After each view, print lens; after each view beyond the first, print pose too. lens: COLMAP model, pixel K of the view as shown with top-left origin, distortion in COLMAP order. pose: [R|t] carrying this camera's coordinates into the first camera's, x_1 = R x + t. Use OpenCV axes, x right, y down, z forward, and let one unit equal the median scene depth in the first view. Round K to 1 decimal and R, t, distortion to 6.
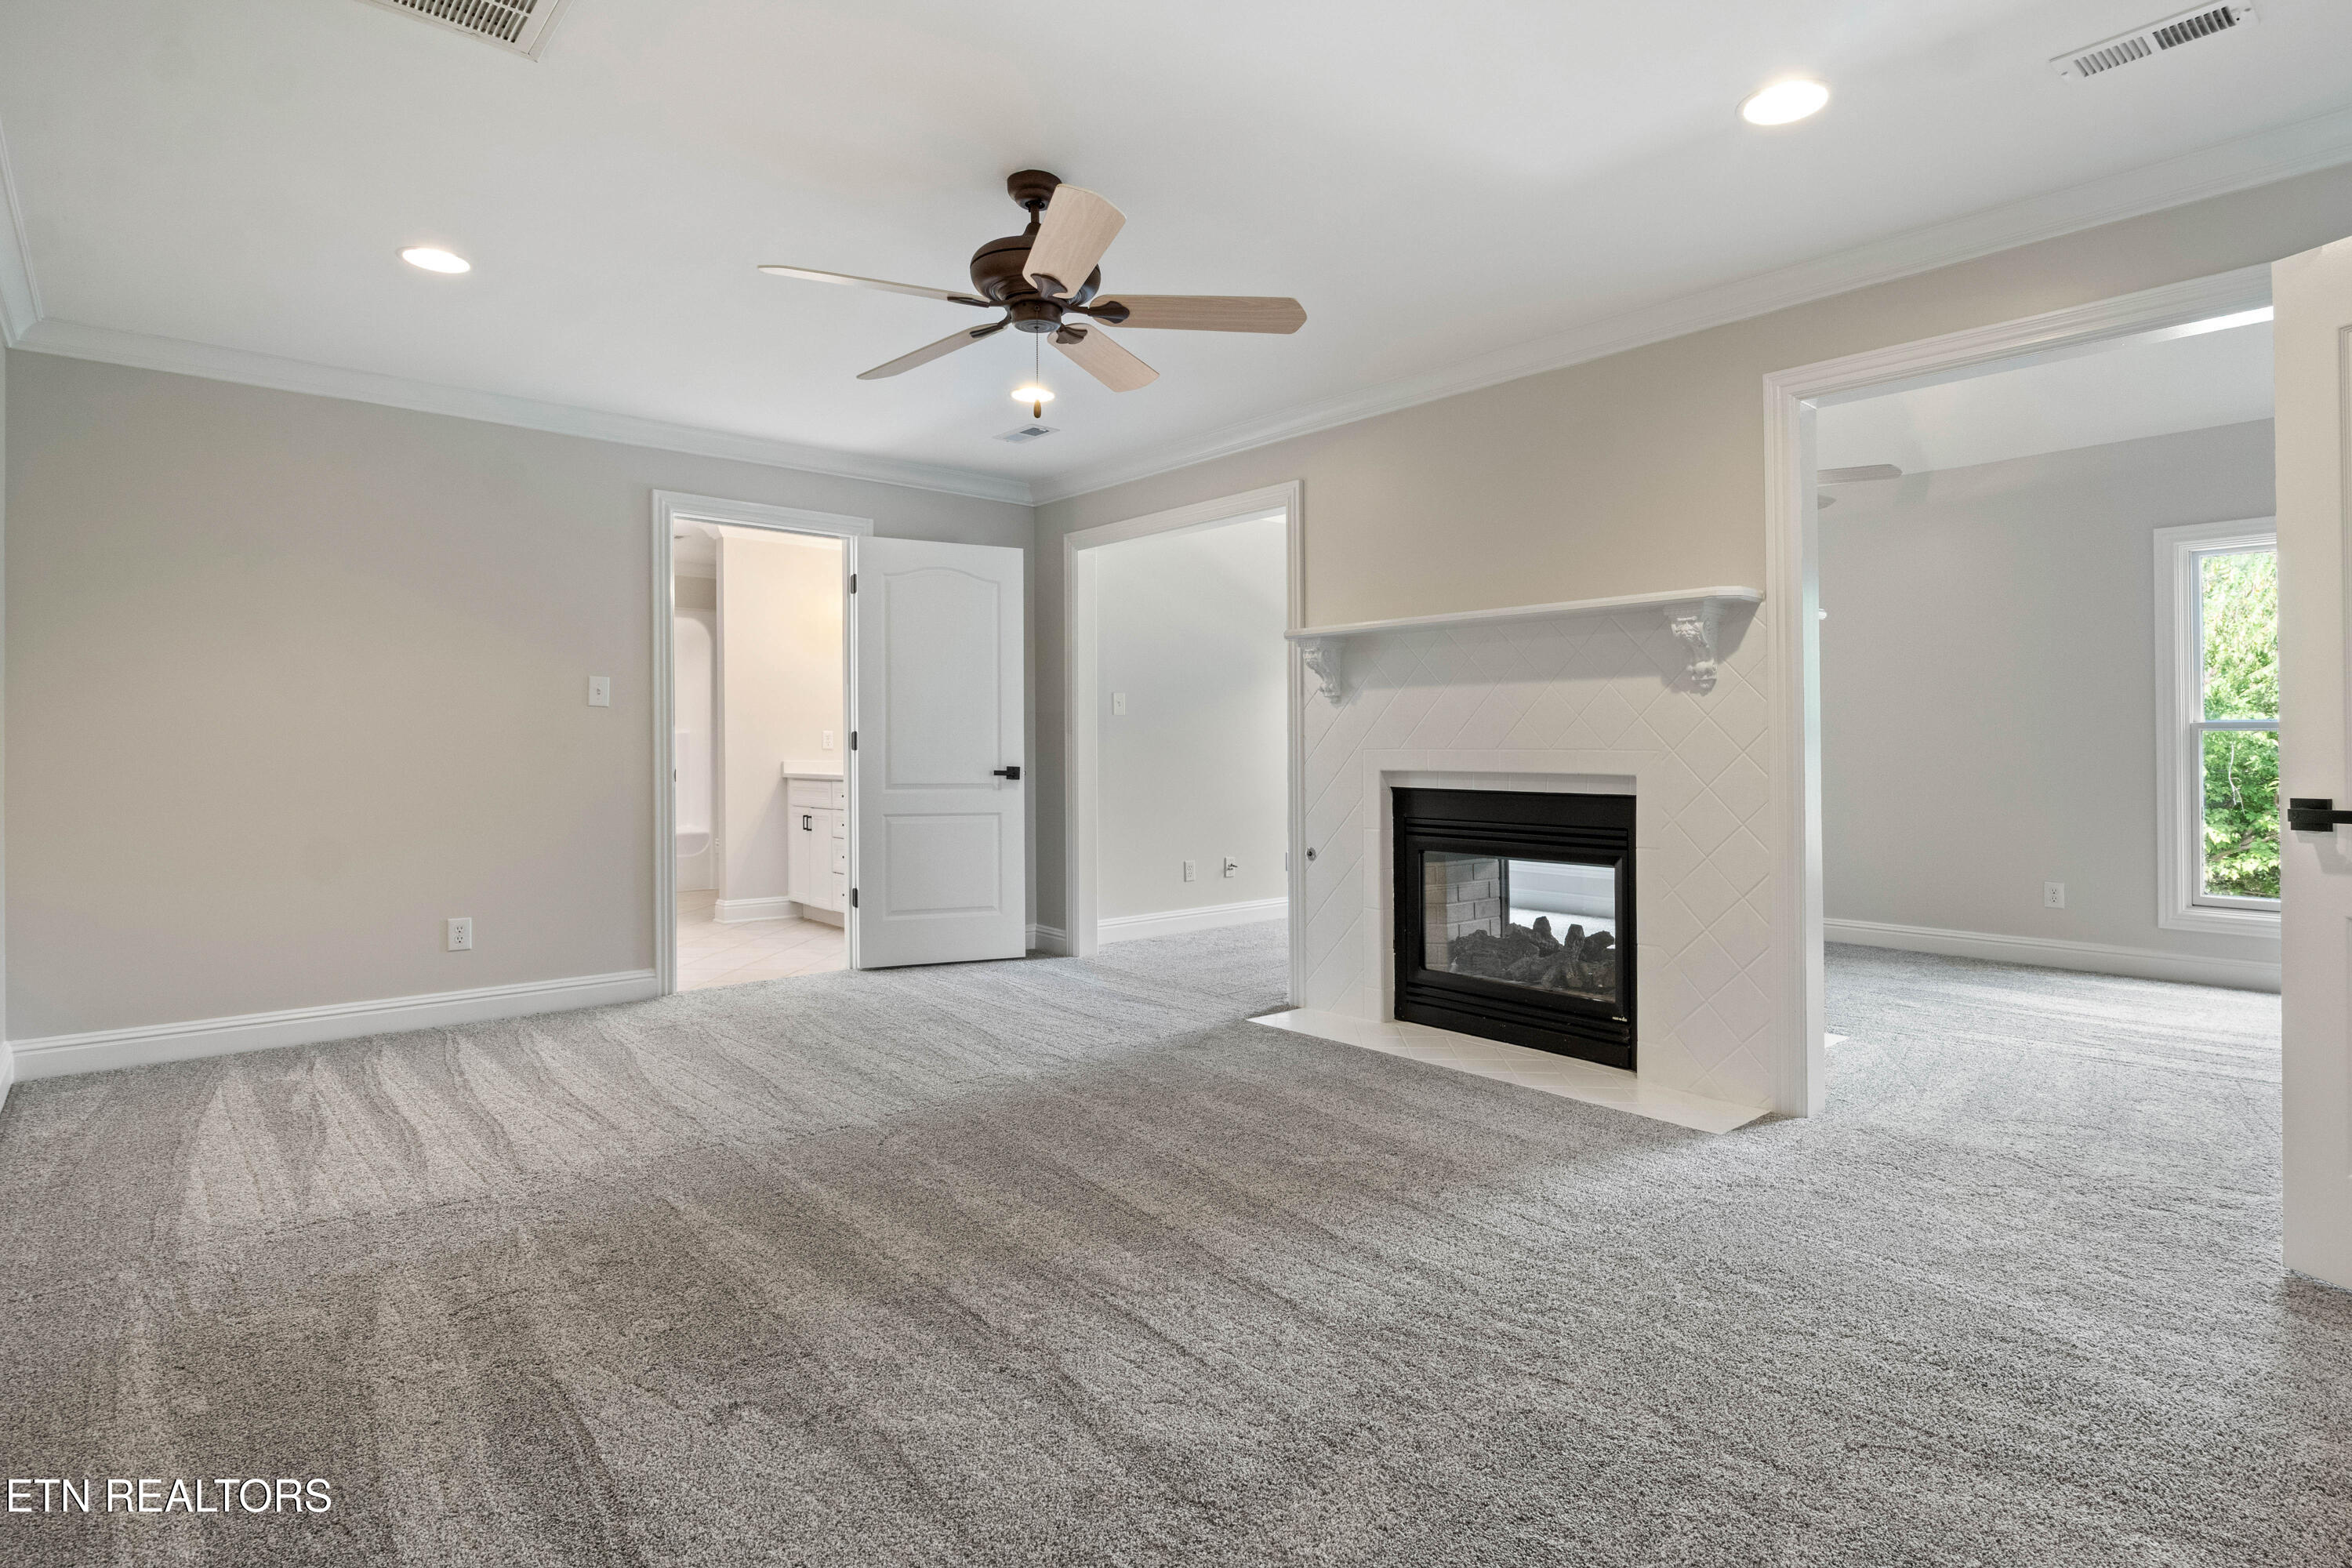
lens RADIAL K [[1206.3, 0, 1184.6], [0, 1206.3, 765.3], [0, 0, 1]] dist [-0.002512, -0.000762]
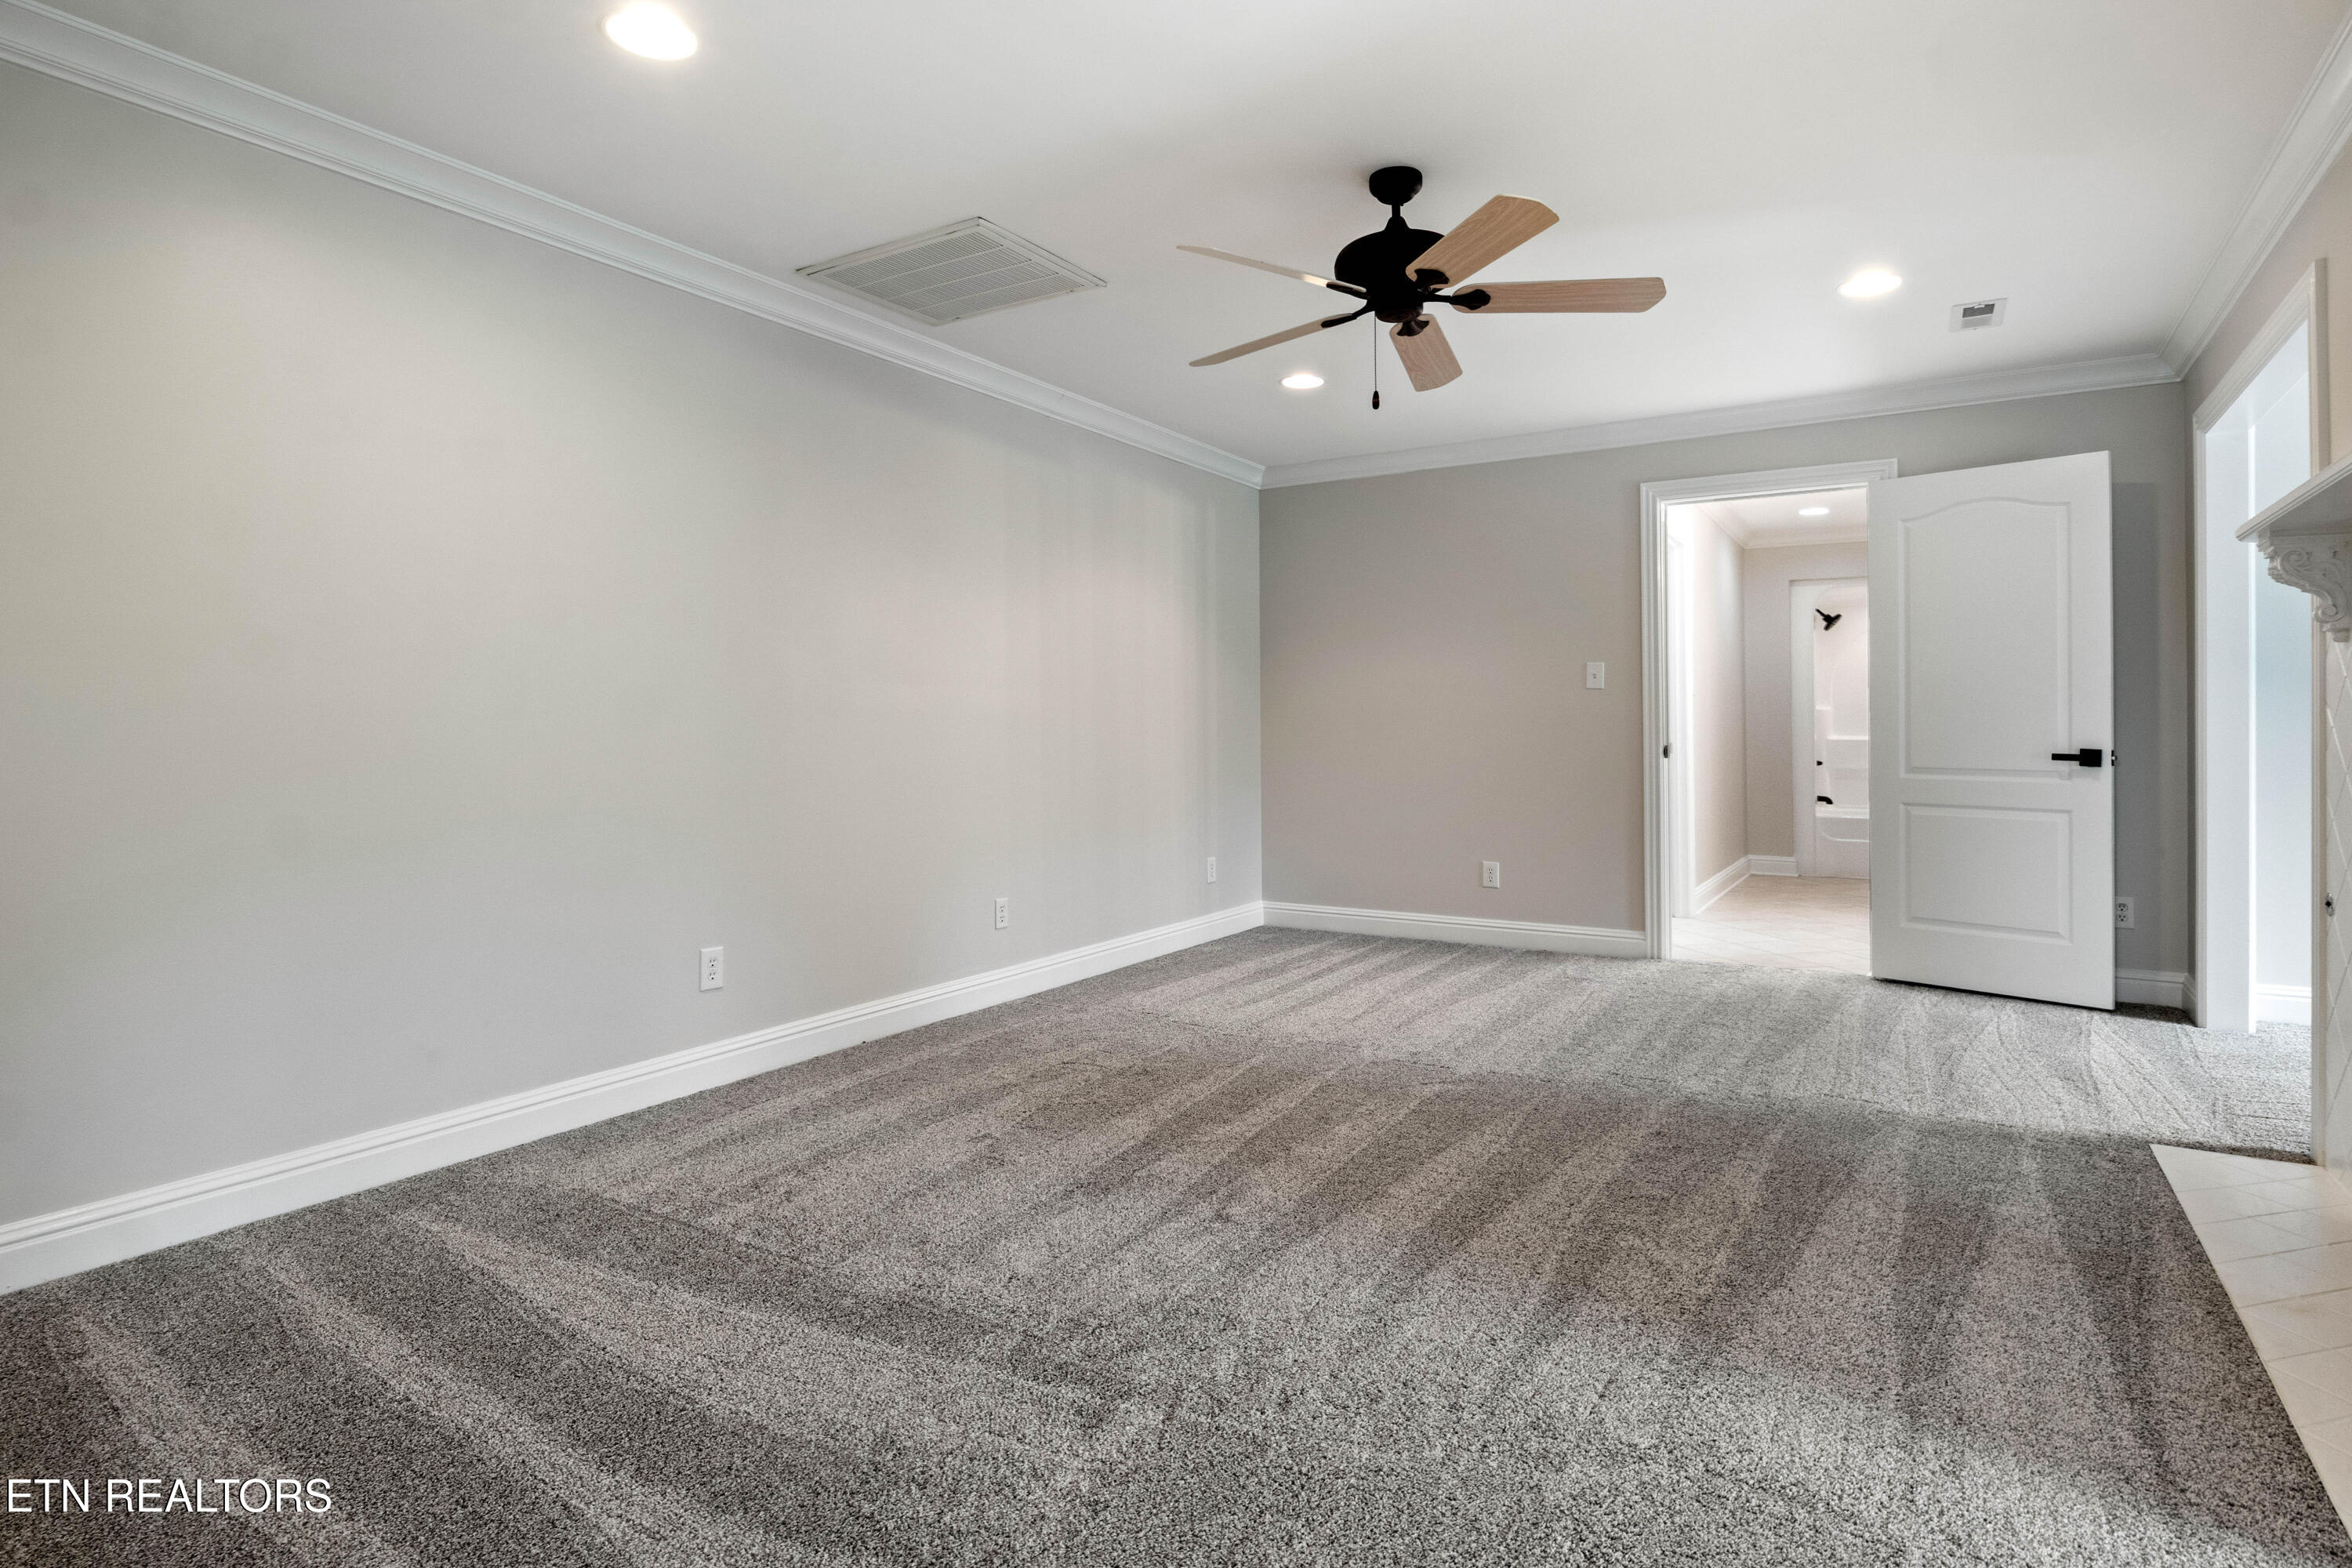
lens RADIAL K [[1206.3, 0, 1179.9], [0, 1206.3, 769.4], [0, 0, 1]] dist [-0.002512, -0.000762]
pose [[0.300017, 0.030823, -0.953436, 0.451235], [-0.009346, 0.999525, 0.029372, -0.003399], [0.953888, 0.000098, 0.300163, 0.279908]]
